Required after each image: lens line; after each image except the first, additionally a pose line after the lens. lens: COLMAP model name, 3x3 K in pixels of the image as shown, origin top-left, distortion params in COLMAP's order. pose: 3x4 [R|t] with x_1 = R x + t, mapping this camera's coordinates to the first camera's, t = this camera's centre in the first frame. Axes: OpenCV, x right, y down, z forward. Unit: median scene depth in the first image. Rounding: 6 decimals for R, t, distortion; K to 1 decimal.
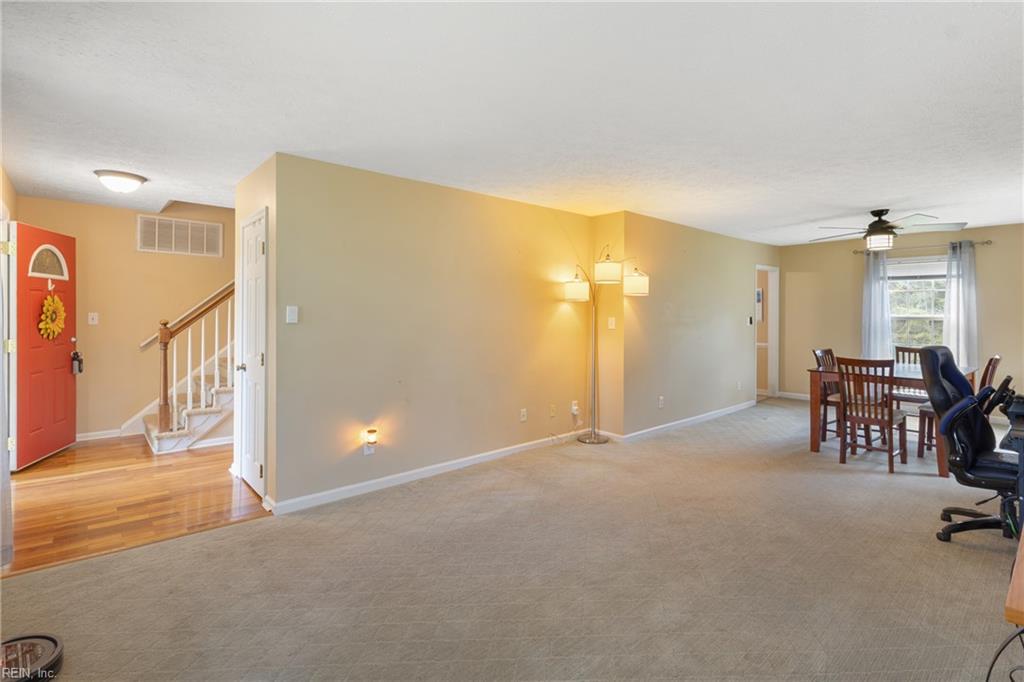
lens RADIAL K [[487.7, 0, 512.1], [0, 487.7, 336.2], [0, 0, 1]] dist [-0.000222, 0.000320]
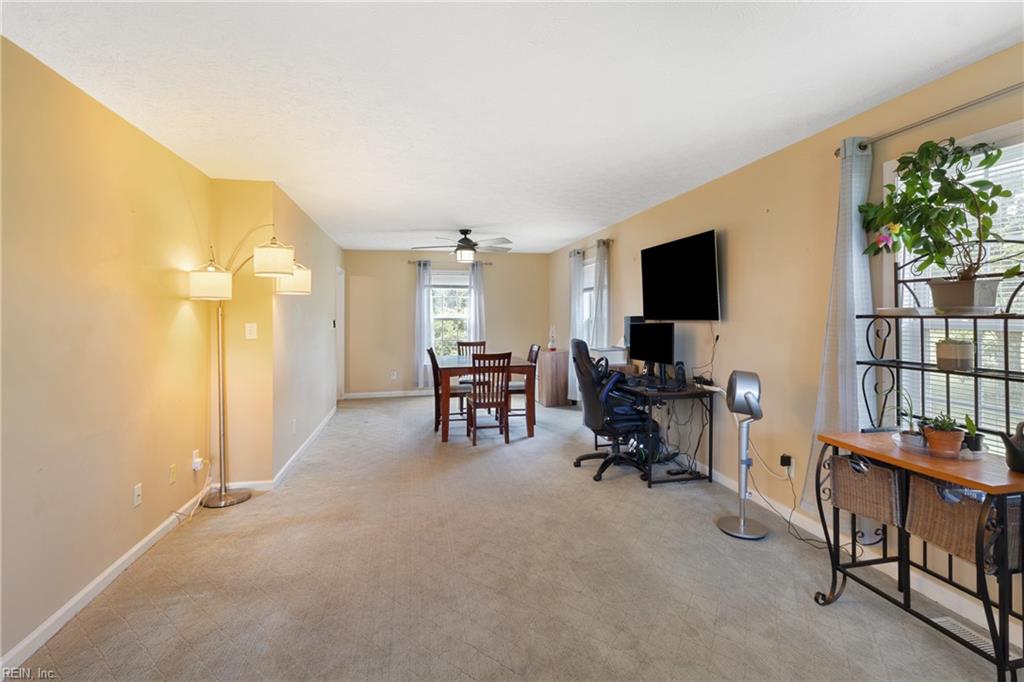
lens RADIAL K [[487.7, 0, 512.1], [0, 487.7, 336.2], [0, 0, 1]] dist [-0.000222, 0.000320]
pose [[0.491425, -0.043815, 0.869817, -0.246431], [0.048158, 0.998573, 0.023092, -0.018121], [-0.869587, 0.030541, 0.492834, 0.313348]]
